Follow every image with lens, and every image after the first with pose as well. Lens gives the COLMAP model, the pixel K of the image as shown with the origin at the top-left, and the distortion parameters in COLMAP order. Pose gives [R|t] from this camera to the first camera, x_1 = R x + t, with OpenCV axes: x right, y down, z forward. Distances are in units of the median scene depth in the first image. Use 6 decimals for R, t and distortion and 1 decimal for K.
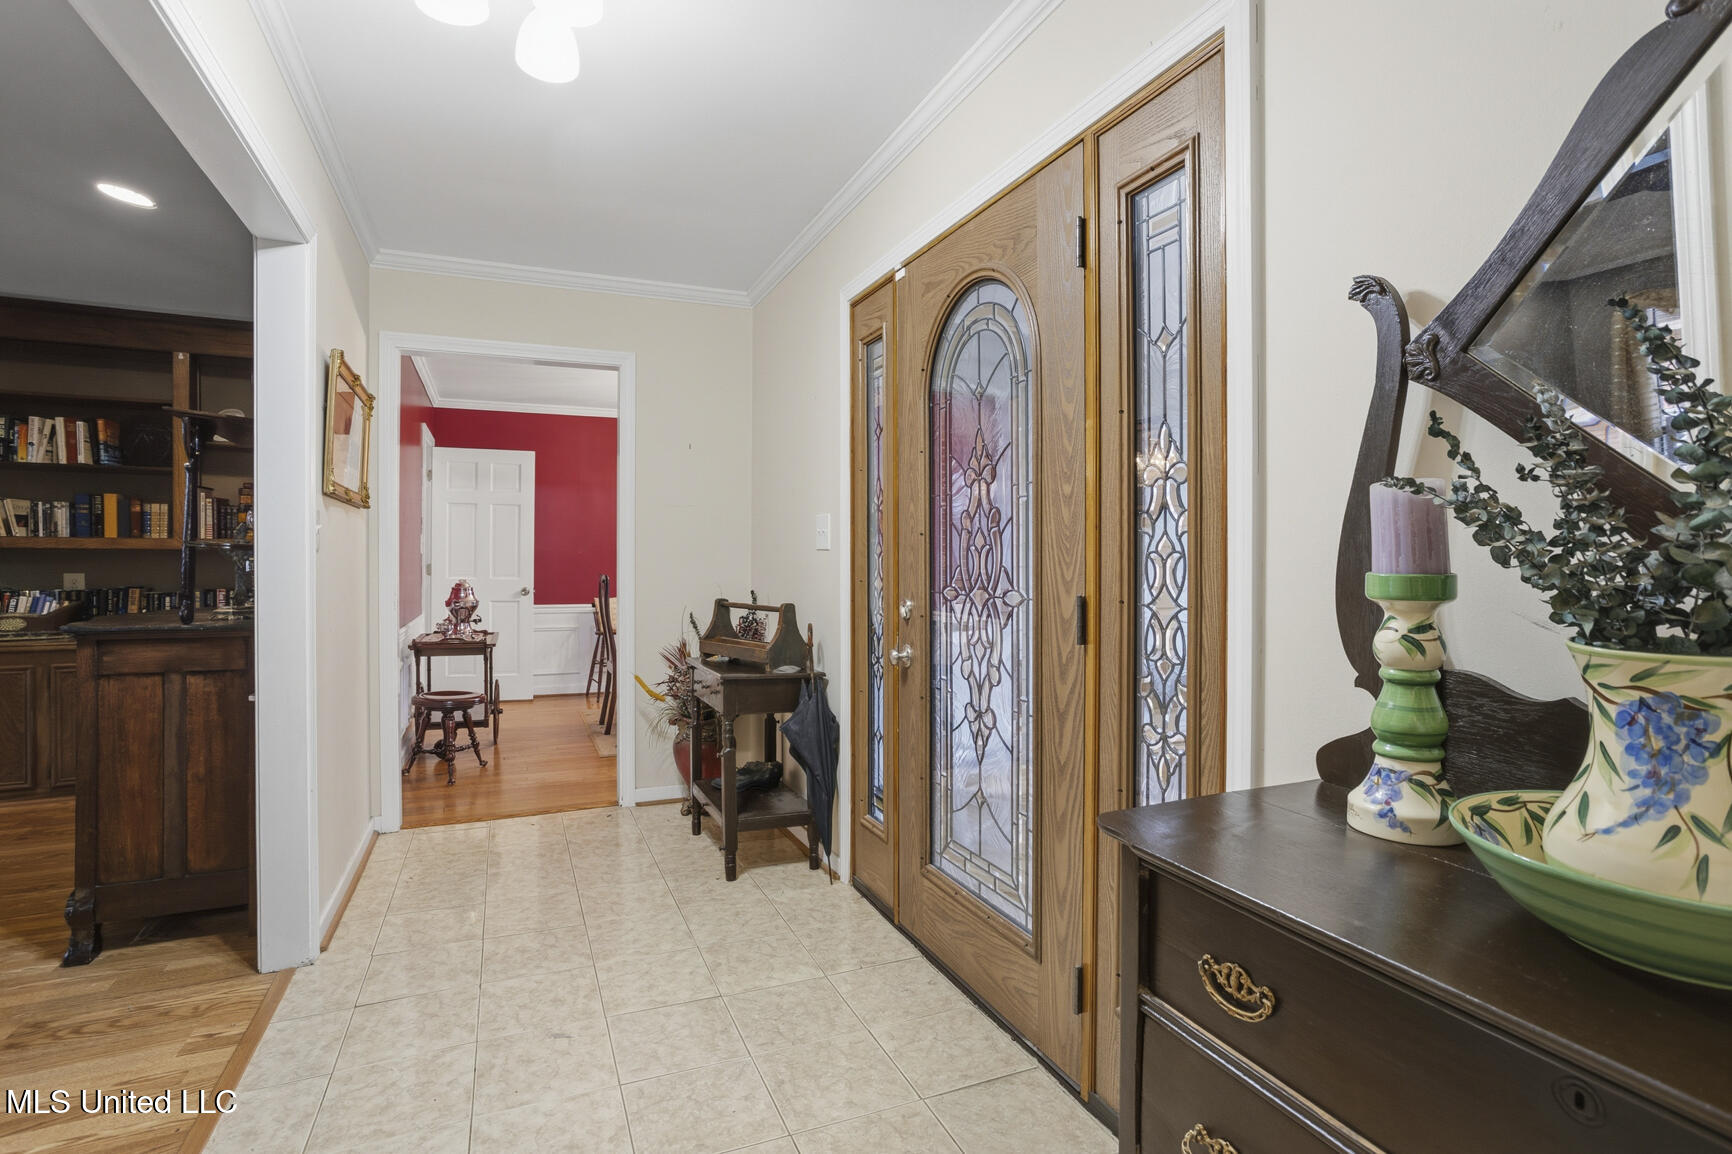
lens RADIAL K [[837.4, 0, 875.2], [0, 837.4, 556.5], [0, 0, 1]] dist [-0.026159, 0.001294]
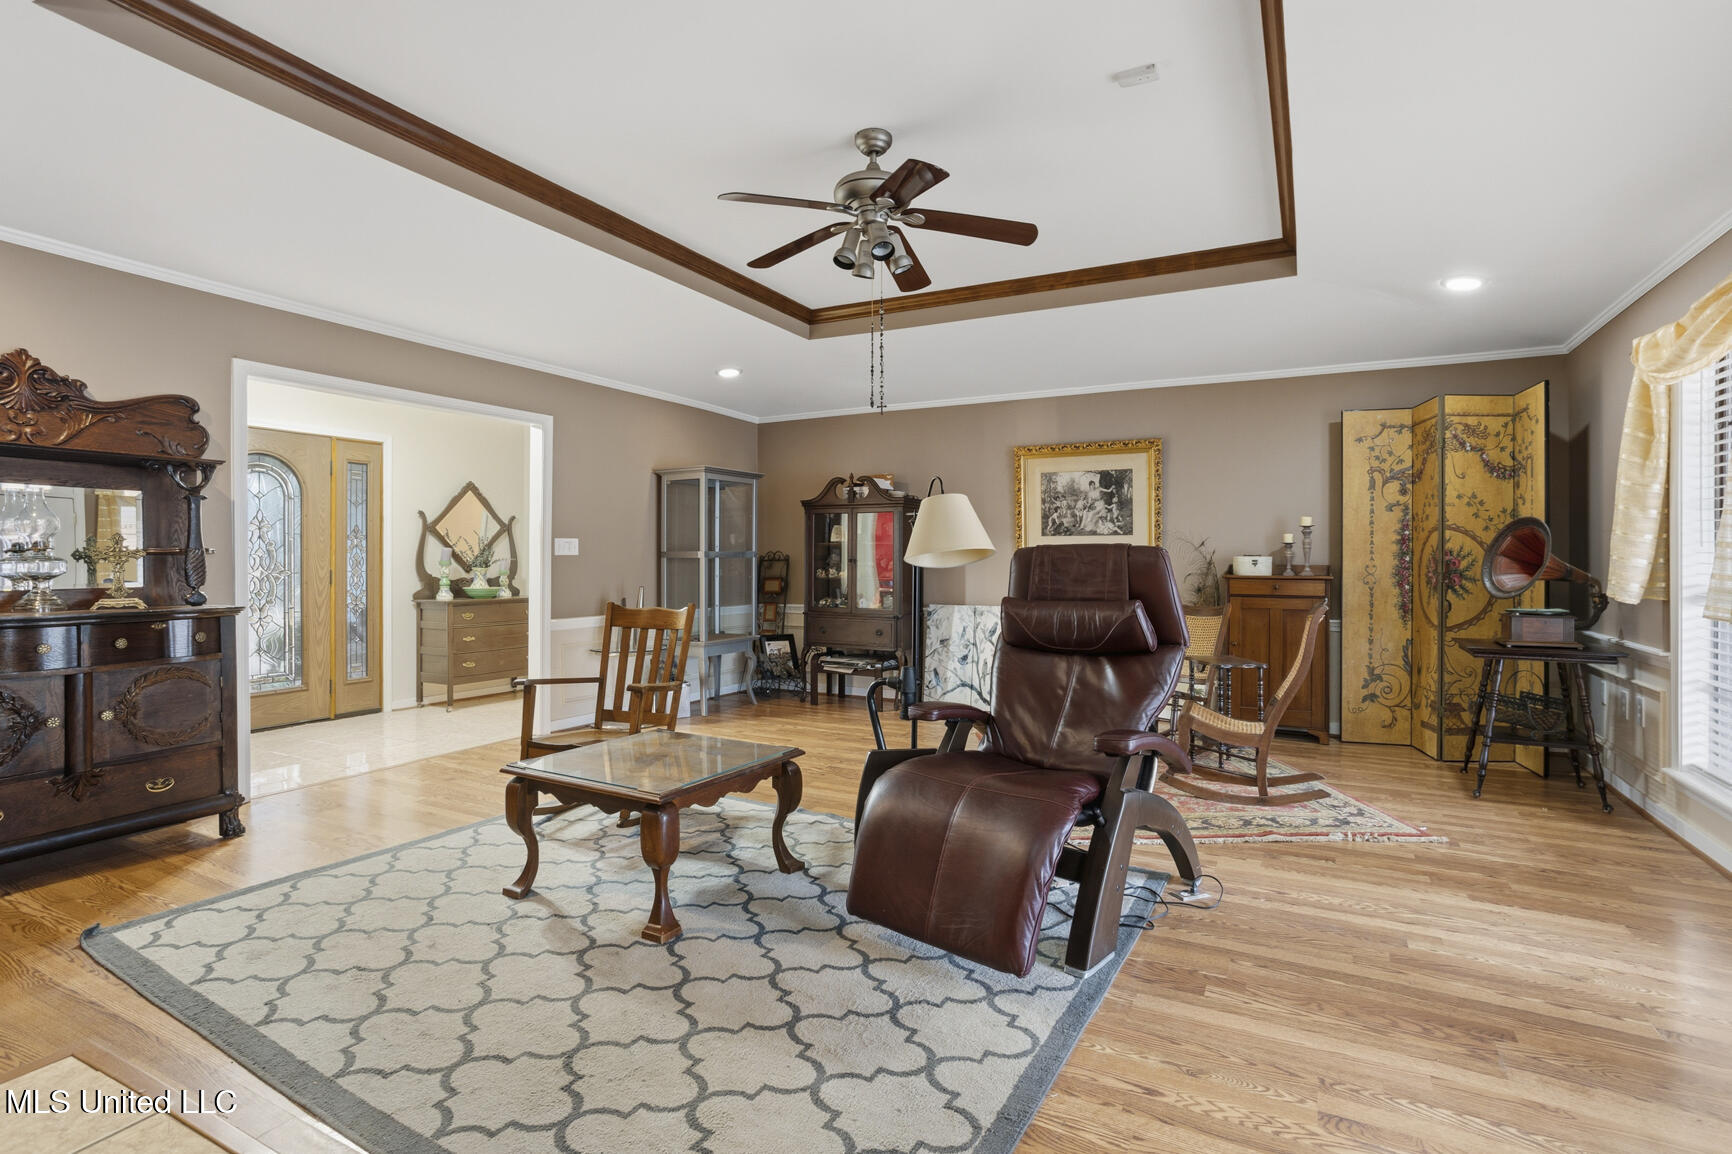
lens RADIAL K [[837.4, 0, 875.2], [0, 837.4, 556.5], [0, 0, 1]] dist [-0.026159, 0.001294]
pose [[-0.614056, 0.001420, 0.789262, -3.631659], [-0.002098, 0.999992, -0.003432, 0.000434], [-0.789260, -0.003764, -0.614048, 1.269186]]
